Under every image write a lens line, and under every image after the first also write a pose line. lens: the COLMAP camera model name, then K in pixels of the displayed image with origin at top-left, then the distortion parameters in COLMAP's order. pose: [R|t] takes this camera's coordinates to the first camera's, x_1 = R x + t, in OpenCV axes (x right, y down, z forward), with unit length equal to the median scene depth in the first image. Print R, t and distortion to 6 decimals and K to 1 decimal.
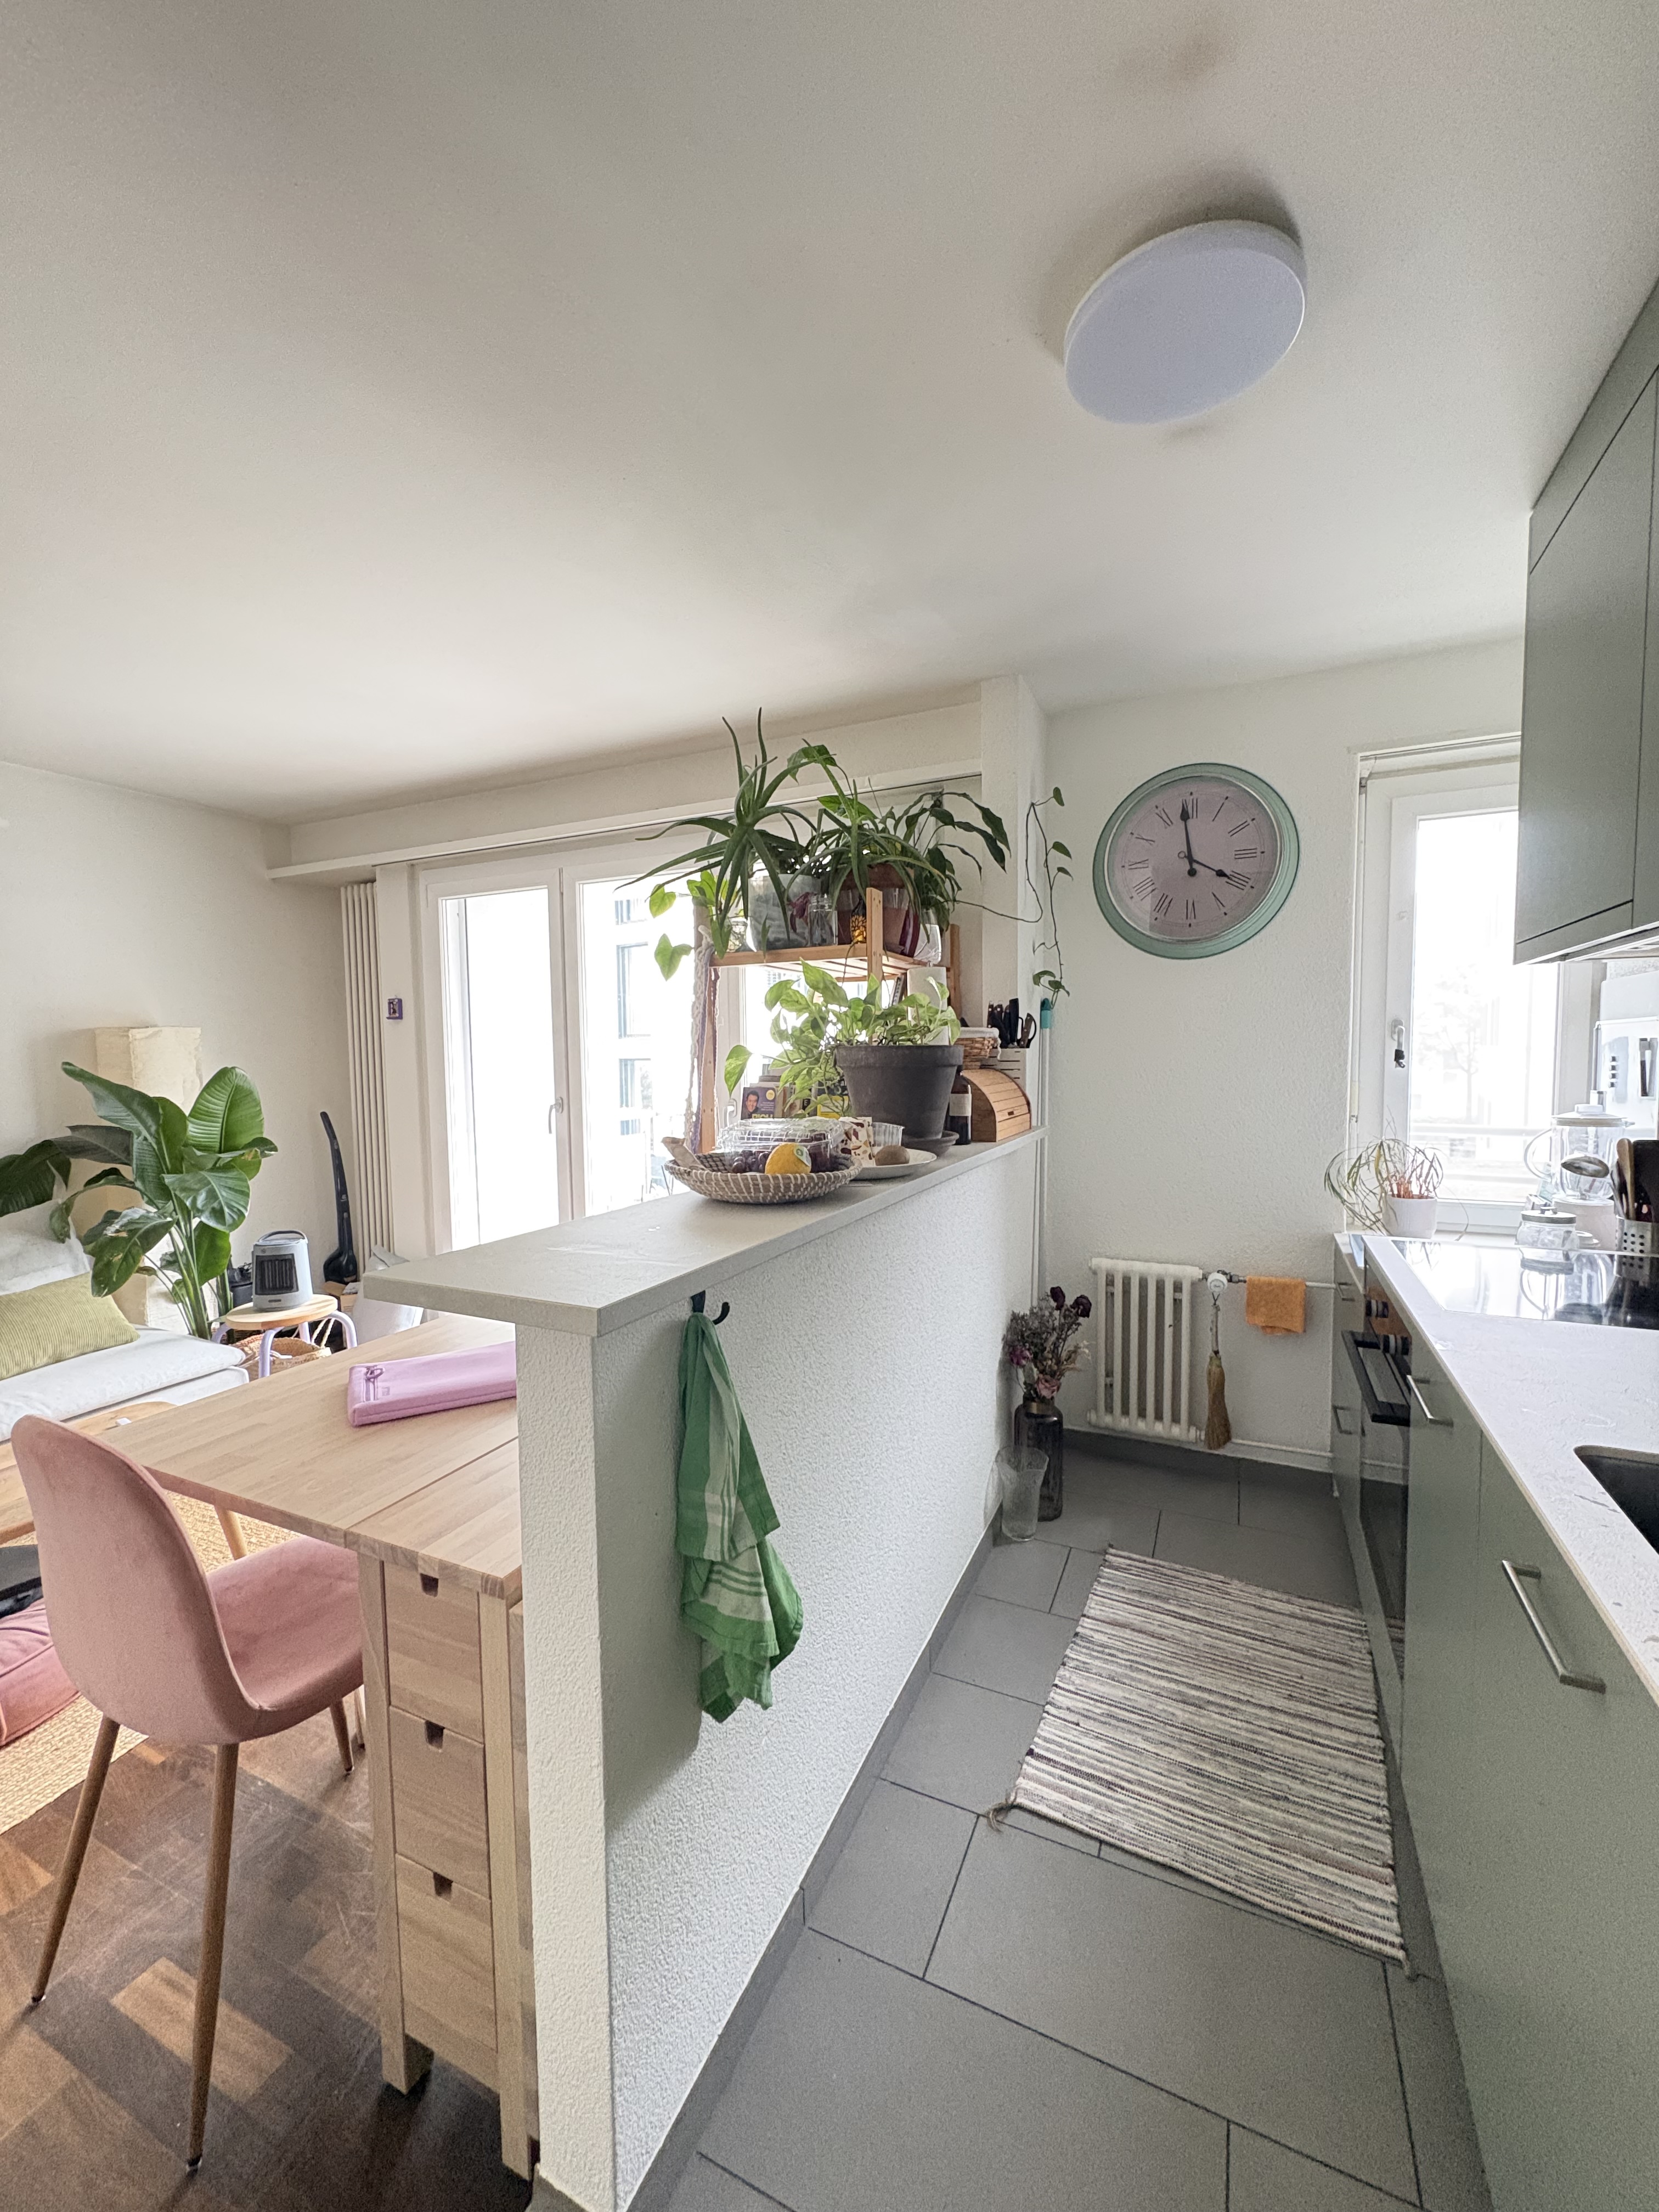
lens RADIAL K [[884.4, 0, 825.1], [0, 884.4, 1109.2], [0, 0, 1]] dist [0.000226, 0.000003]
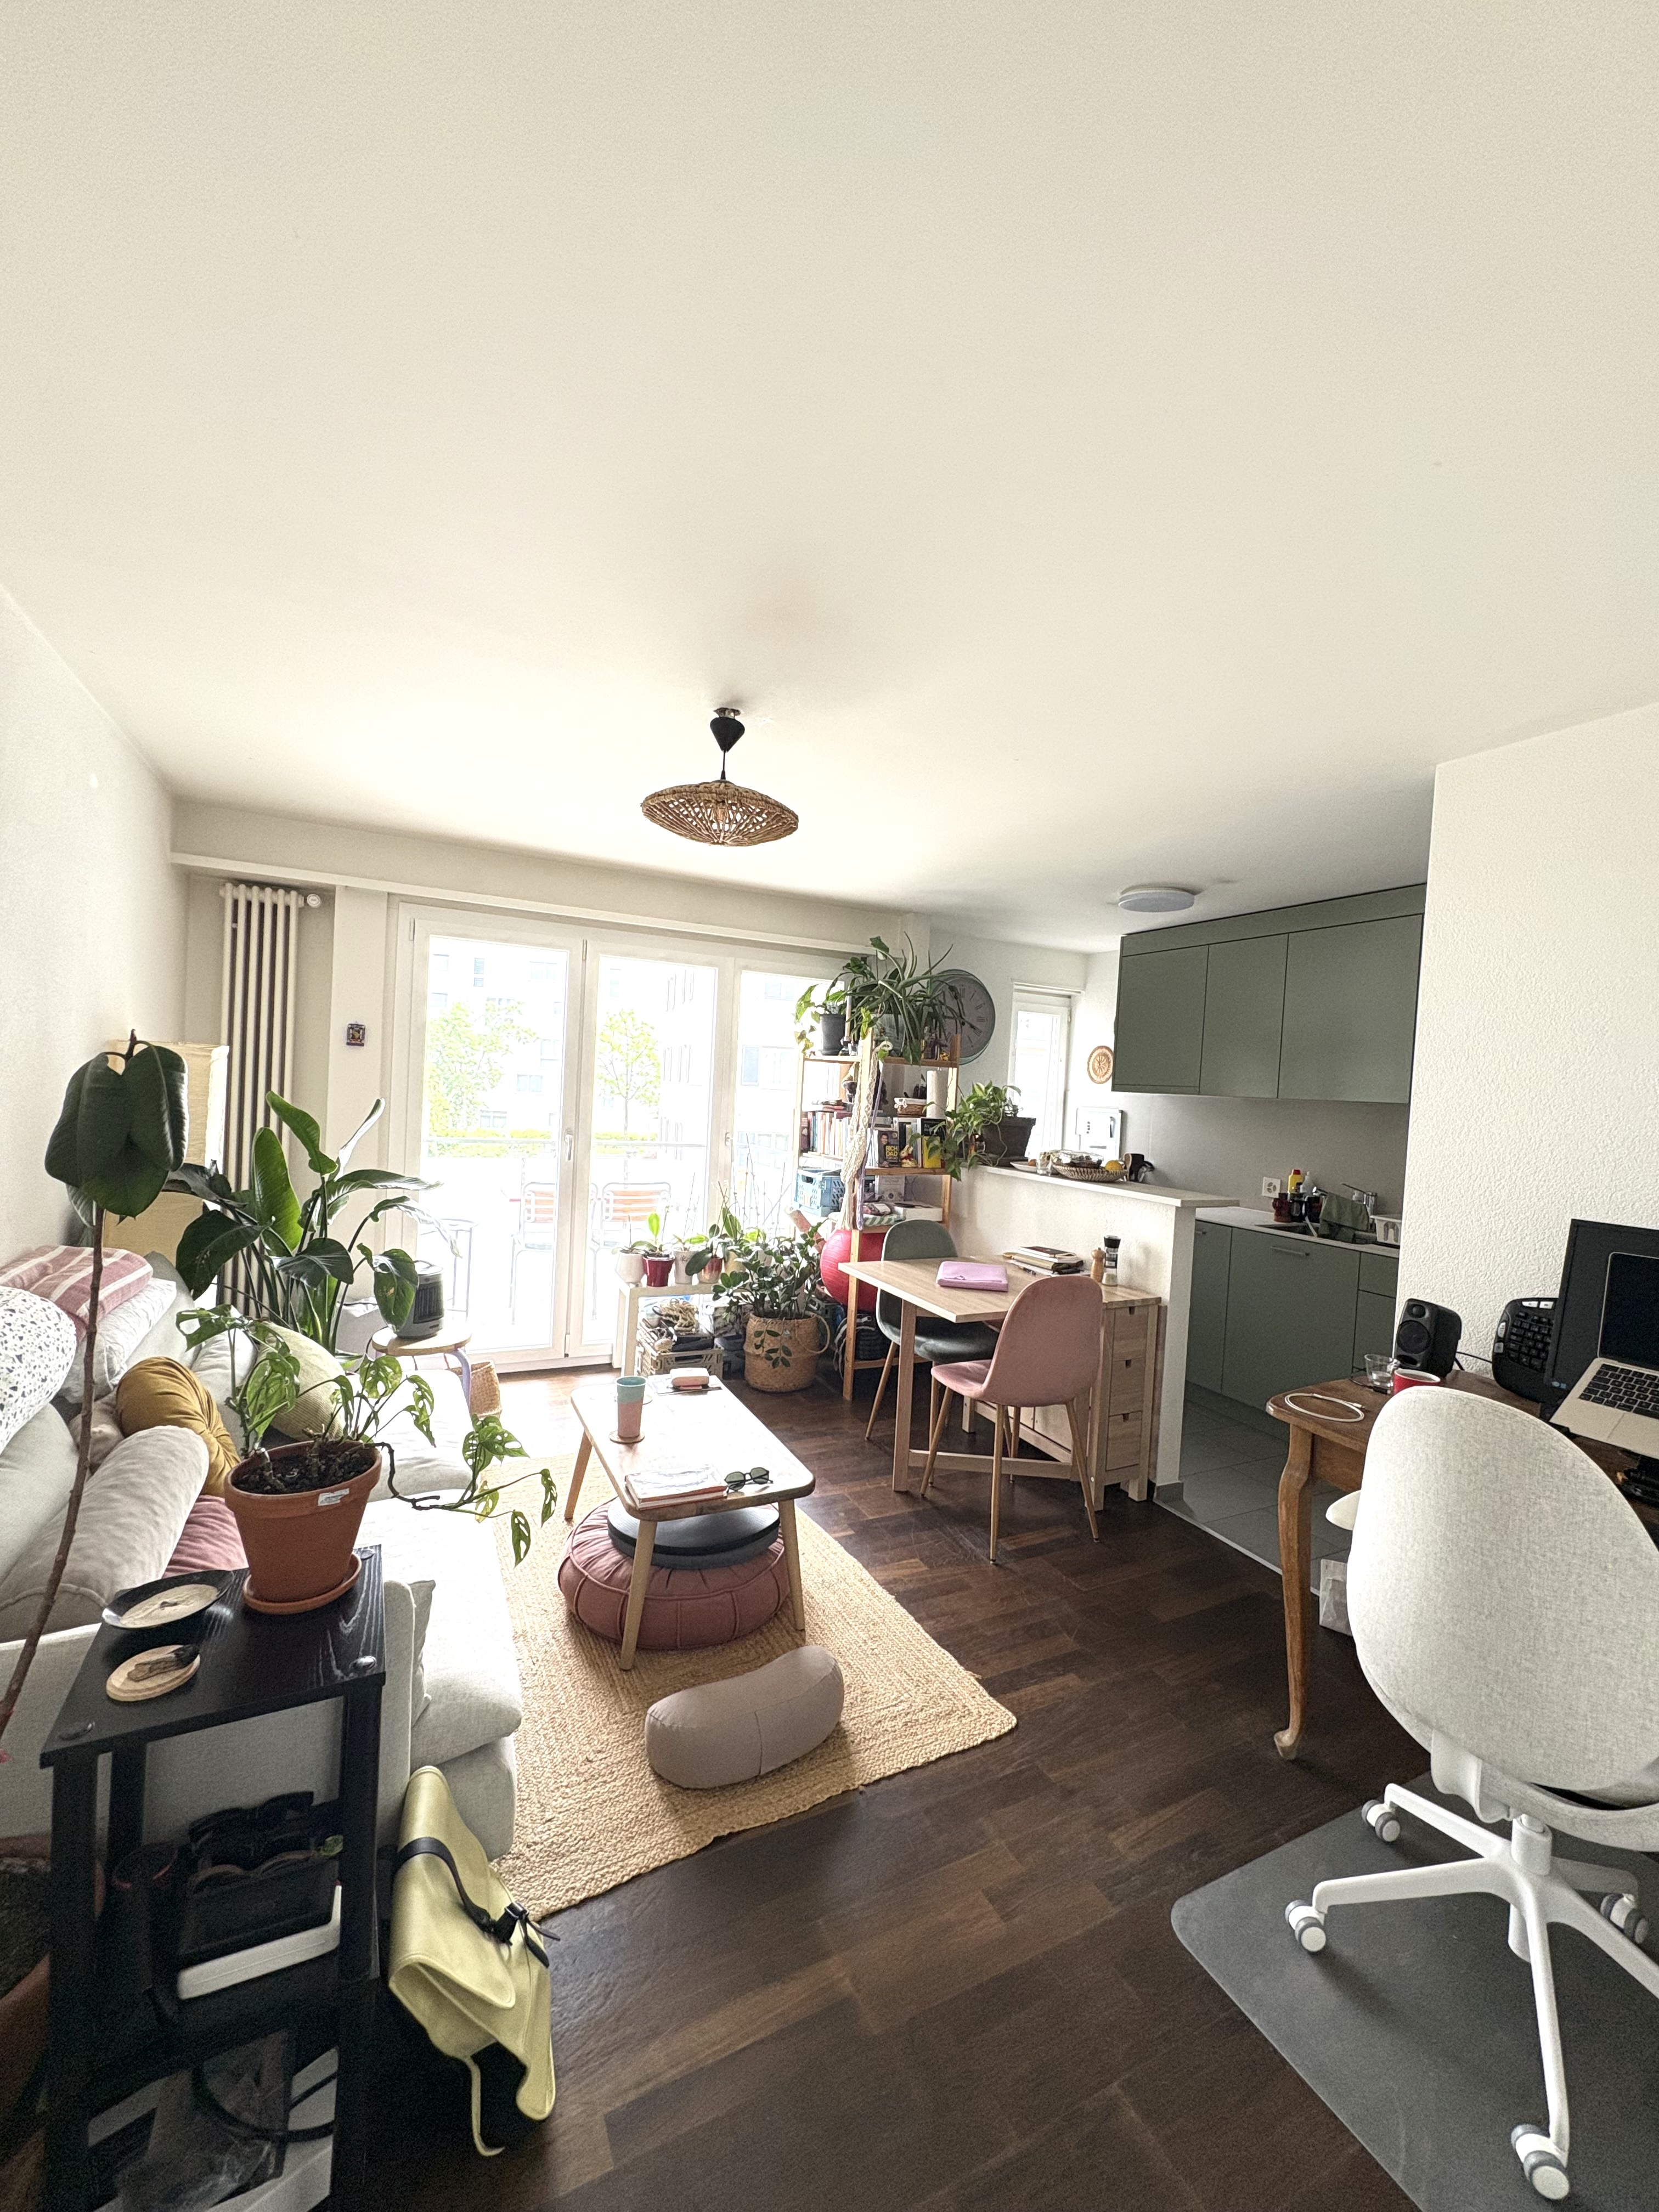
lens RADIAL K [[884.4, 0, 829.2], [0, 884.4, 1108.5], [0, 0, 1]] dist [0.000226, 0.000003]
pose [[0.615541, 0.026102, 0.787673, -0.948648], [-0.007813, 0.999604, -0.027019, -0.011556], [-0.788067, 0.010477, 0.615501, -0.005304]]
